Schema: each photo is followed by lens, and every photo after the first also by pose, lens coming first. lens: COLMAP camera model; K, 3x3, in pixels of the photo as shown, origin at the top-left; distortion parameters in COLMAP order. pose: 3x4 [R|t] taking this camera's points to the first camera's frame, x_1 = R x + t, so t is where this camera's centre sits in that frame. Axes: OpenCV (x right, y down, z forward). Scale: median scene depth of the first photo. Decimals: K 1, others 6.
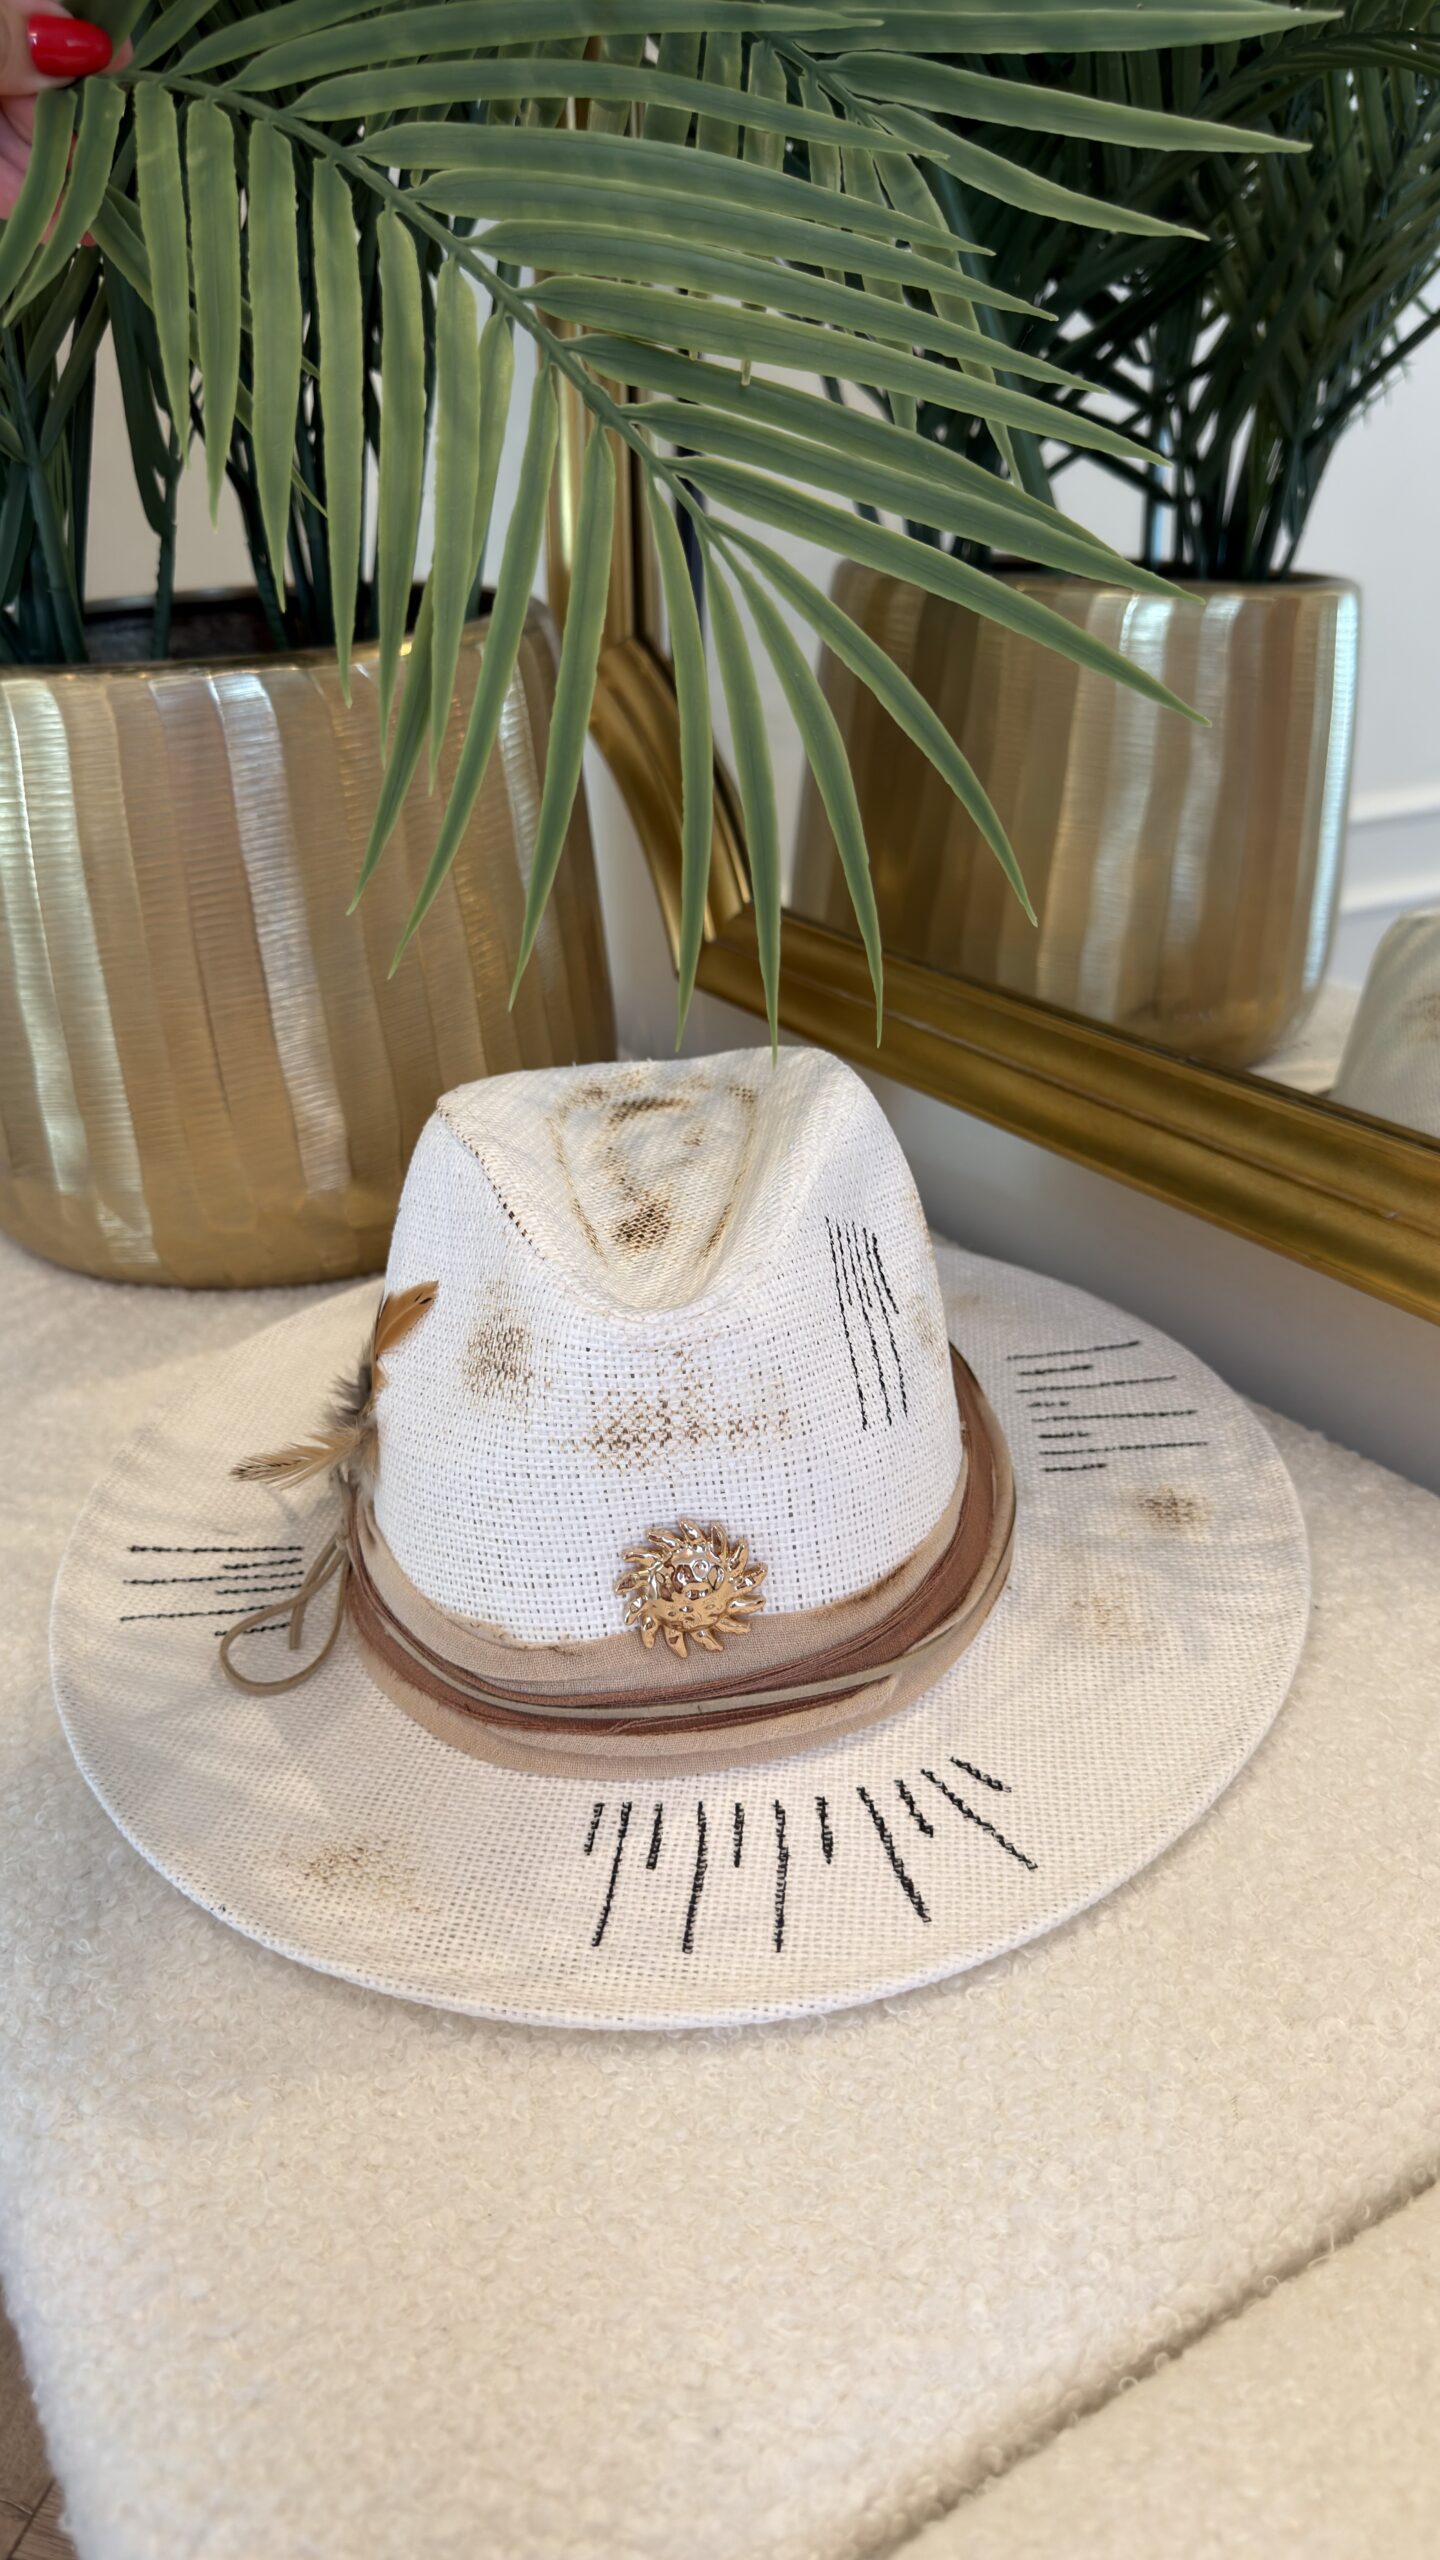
lens RADIAL K [[1910.4, 0, 739.1], [0, 1910.4, 1273.1], [0, 0, 1]] dist [0.014195, -0.044040]
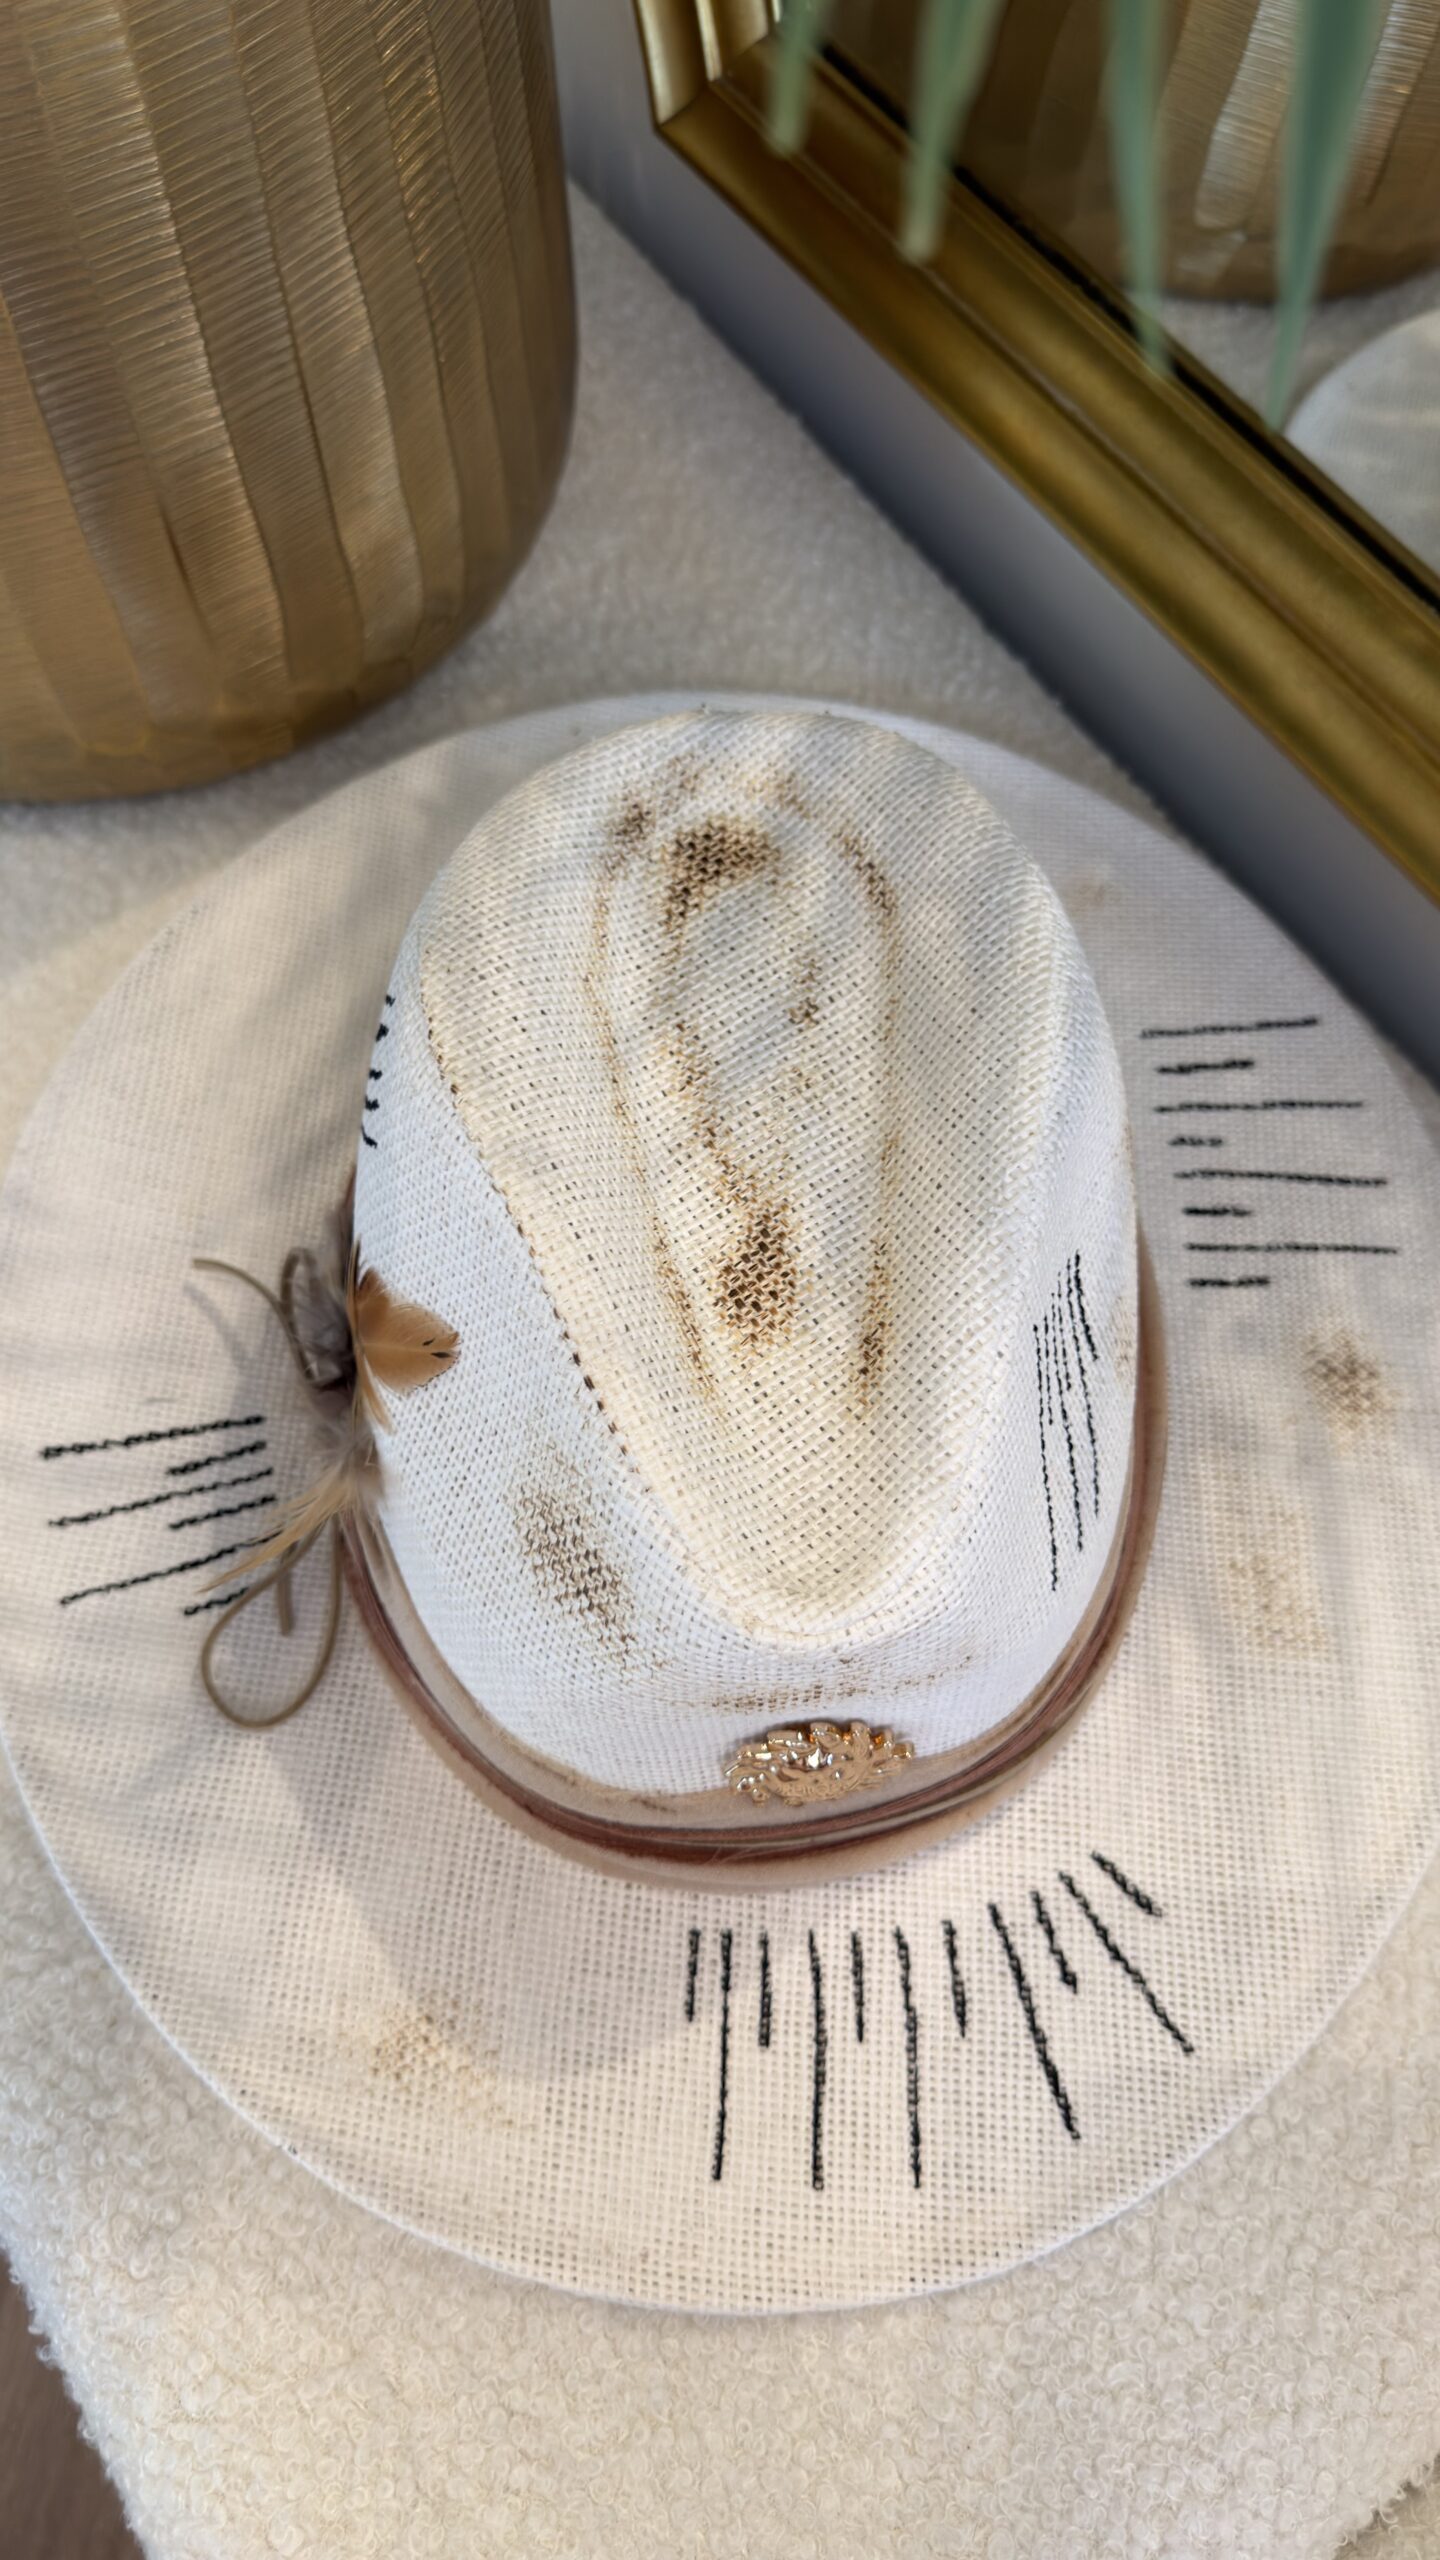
lens RADIAL K [[1910.4, 0, 710.1], [0, 1910.4, 1276.9], [0, 0, 1]] dist [0.014195, -0.044040]
pose [[0.996319, -0.007700, 0.085374, -0.140628], [-0.048139, 0.773816, 0.631578, -0.511351], [-0.070927, -0.633363, 0.770597, 0.527436]]
